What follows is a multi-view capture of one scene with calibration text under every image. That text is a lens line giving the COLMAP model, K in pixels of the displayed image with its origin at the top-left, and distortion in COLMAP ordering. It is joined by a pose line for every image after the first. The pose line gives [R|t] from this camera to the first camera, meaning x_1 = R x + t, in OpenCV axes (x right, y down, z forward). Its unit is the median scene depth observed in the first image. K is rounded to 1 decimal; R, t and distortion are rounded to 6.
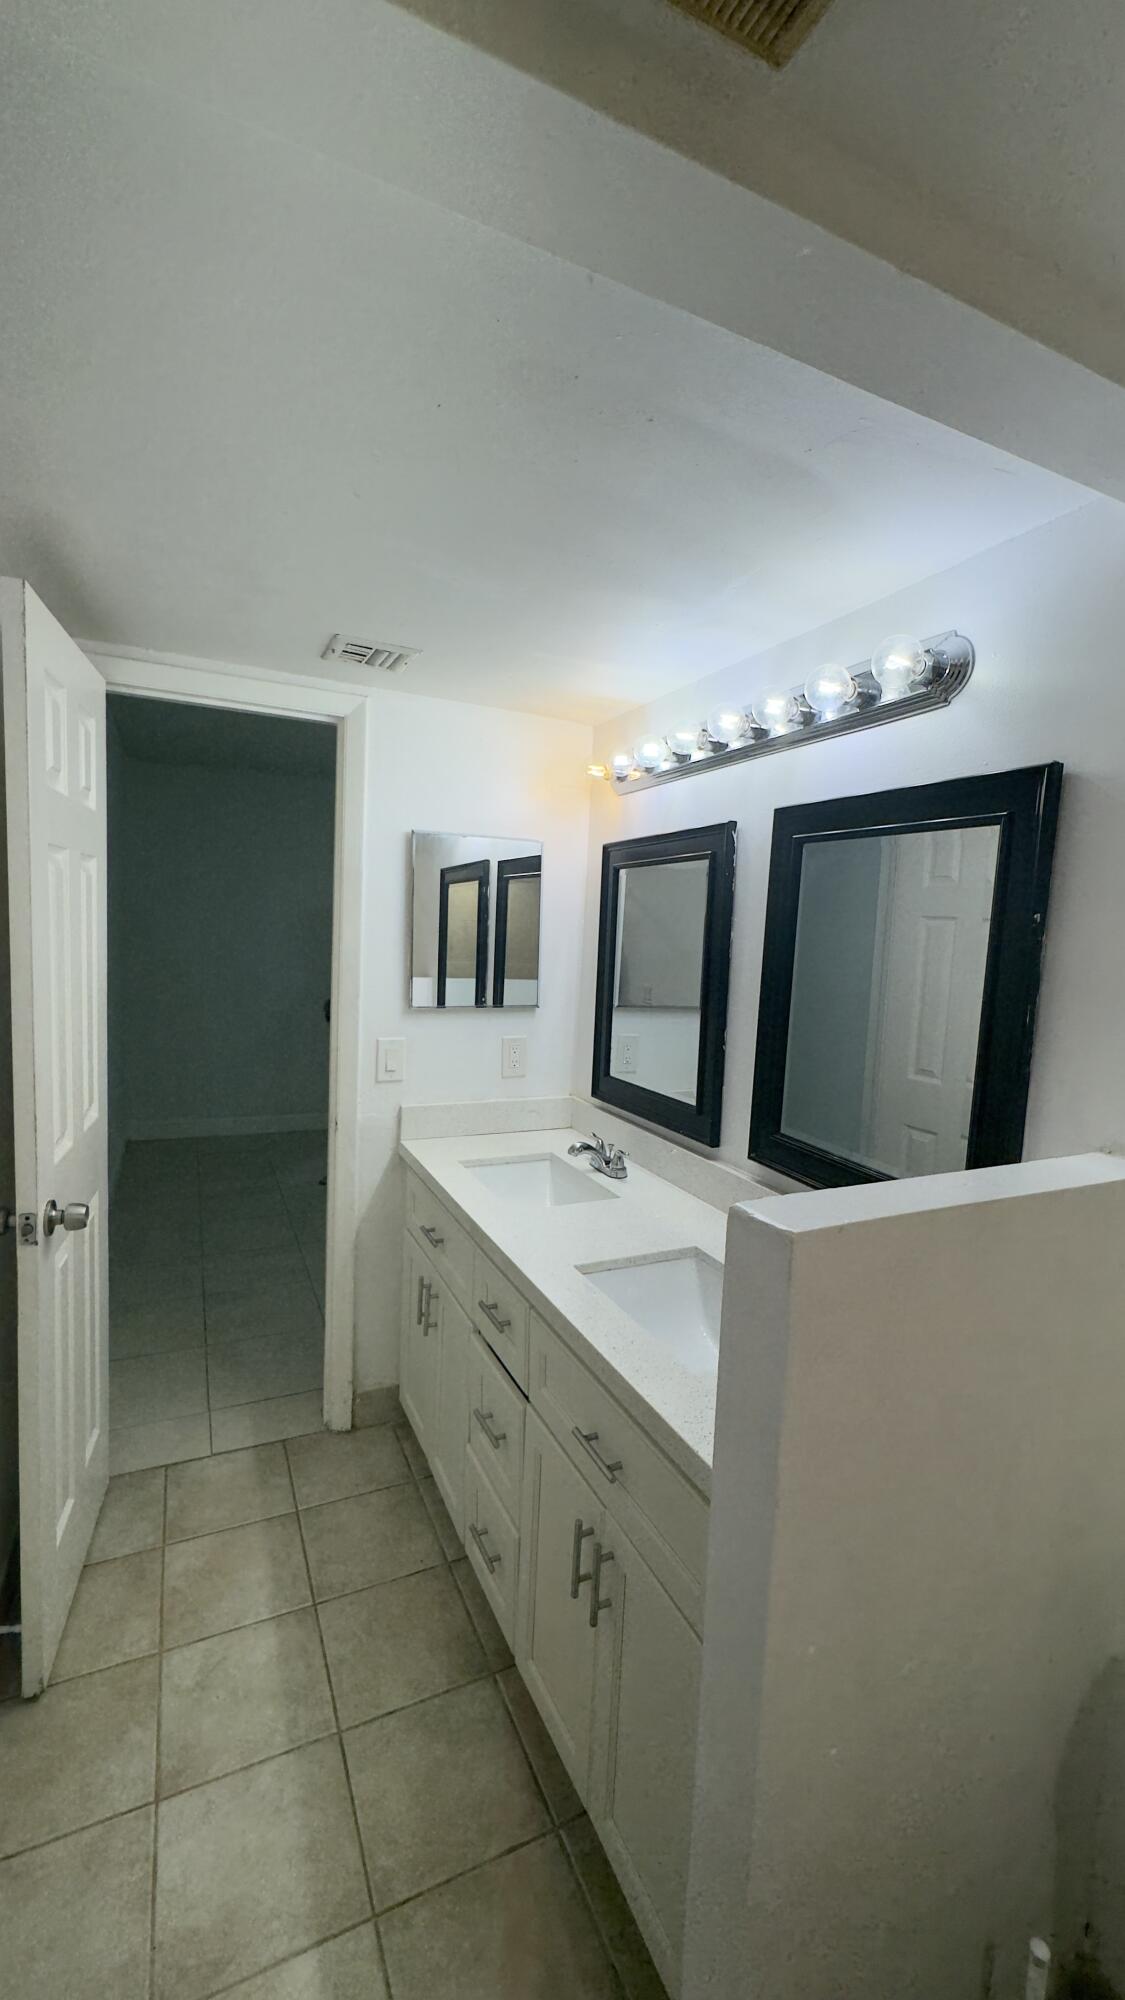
lens RADIAL K [[801.3, 0, 562.5], [0, 801.3, 1000.0], [0, 0, 1]] dist [-0.006029, 0.000668]
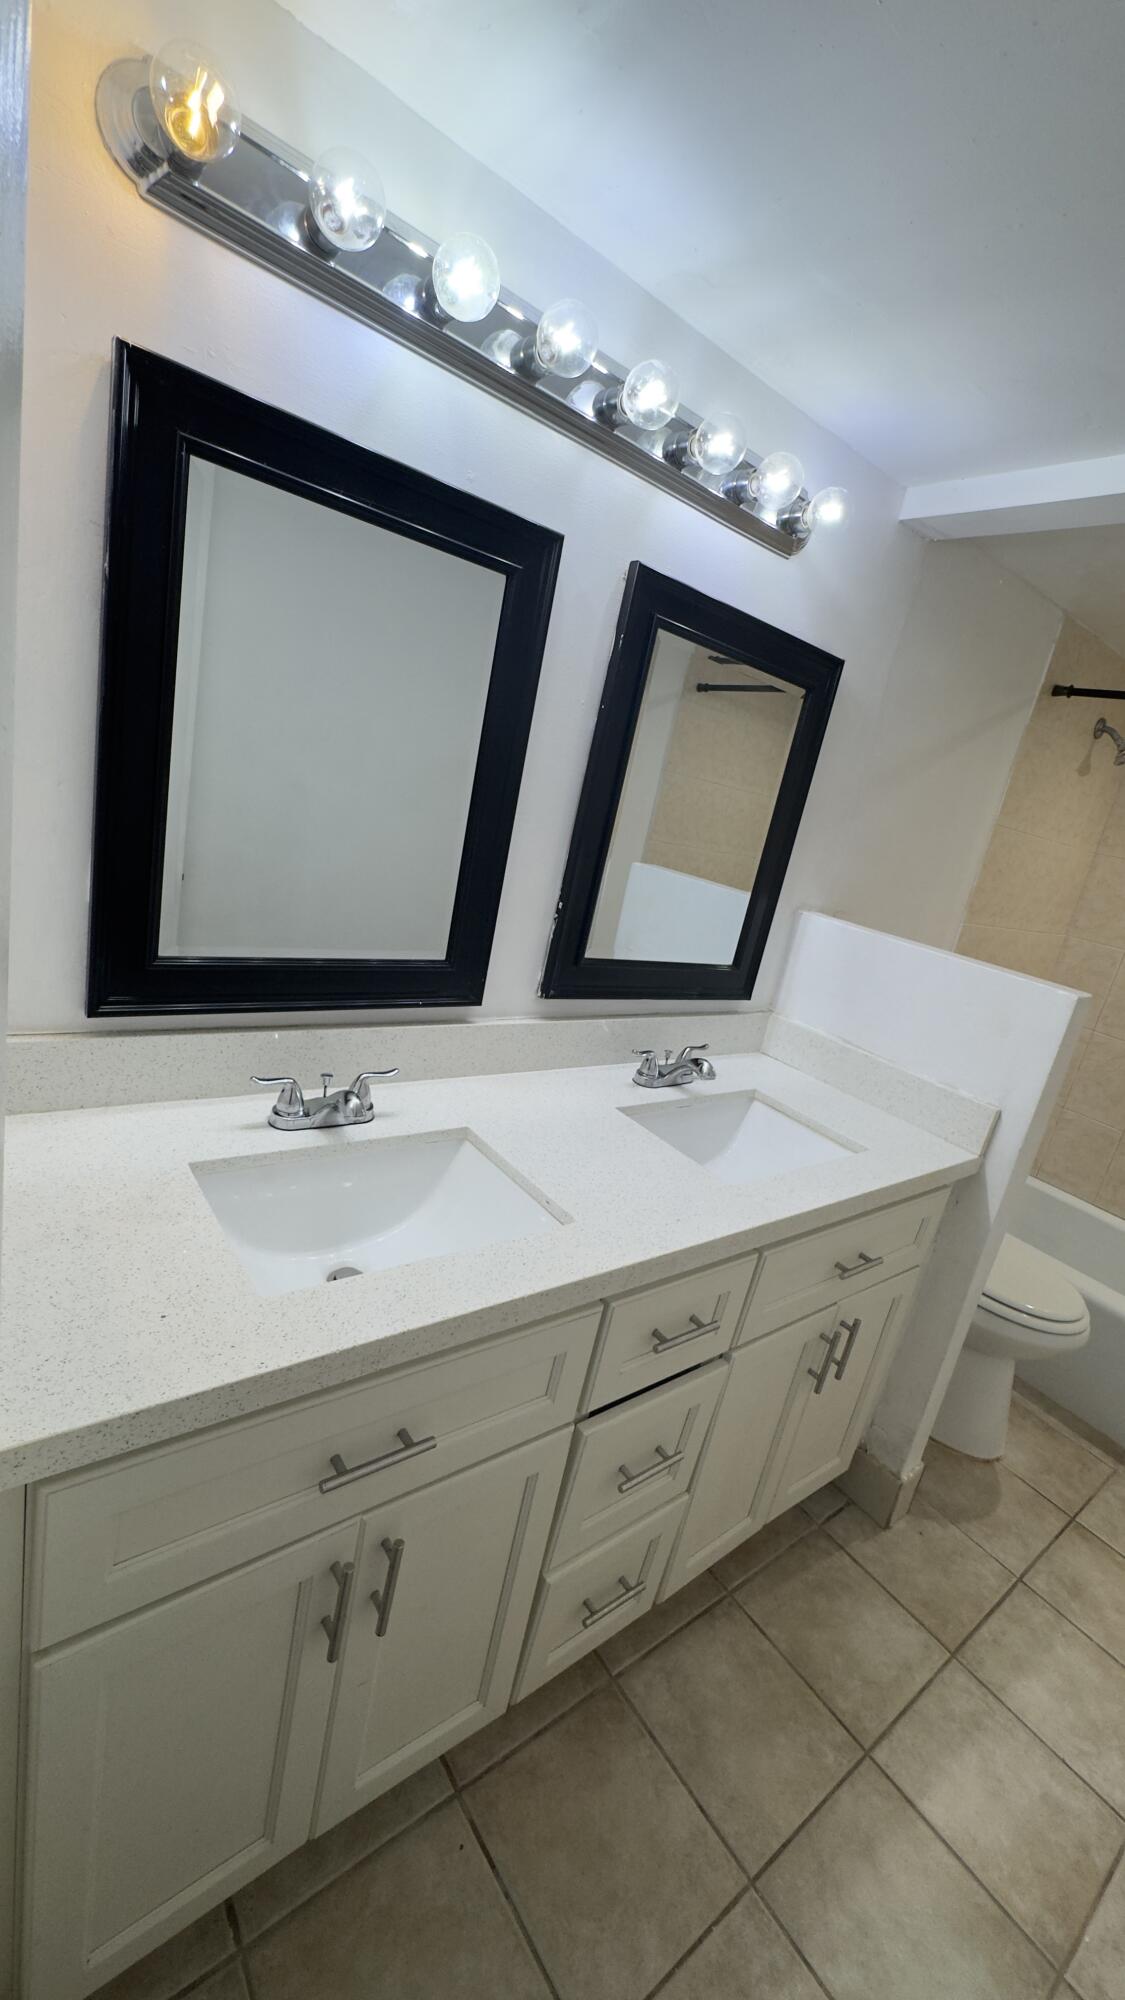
lens RADIAL K [[801.3, 0, 562.5], [0, 801.3, 1000.0], [0, 0, 1]] dist [-0.006029, 0.000668]
pose [[-0.204712, -0.337724, 0.918714, -0.603687], [-0.123629, 0.939996, 0.318000, -0.079768], [-0.970983, -0.048482, -0.234181, 1.284578]]
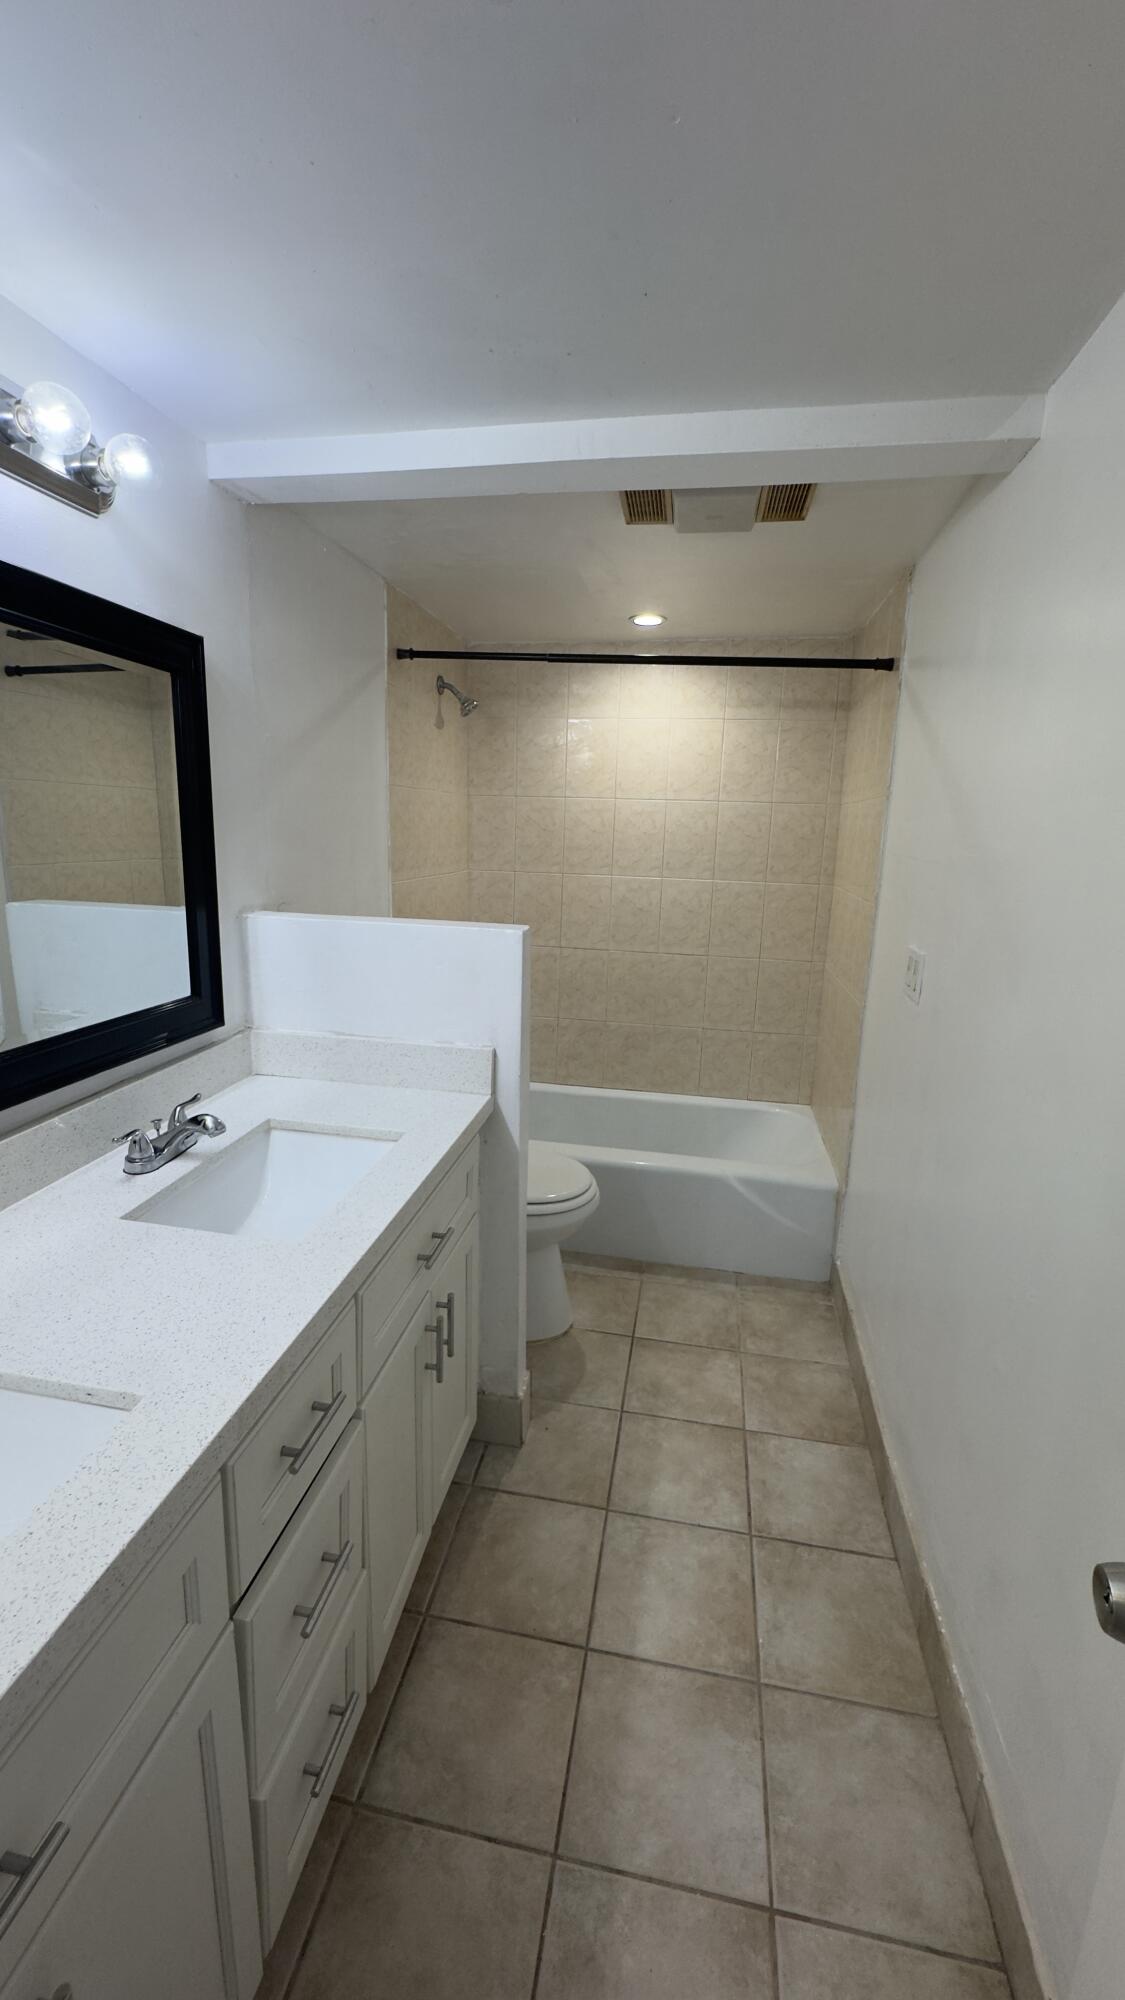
lens RADIAL K [[801.3, 0, 562.5], [0, 801.3, 1000.0], [0, 0, 1]] dist [-0.006029, 0.000668]
pose [[-0.811616, -0.189110, 0.552736, -0.511970], [-0.013431, 0.951946, 0.305972, -0.096557], [-0.584037, 0.240908, -0.775154, 1.285871]]
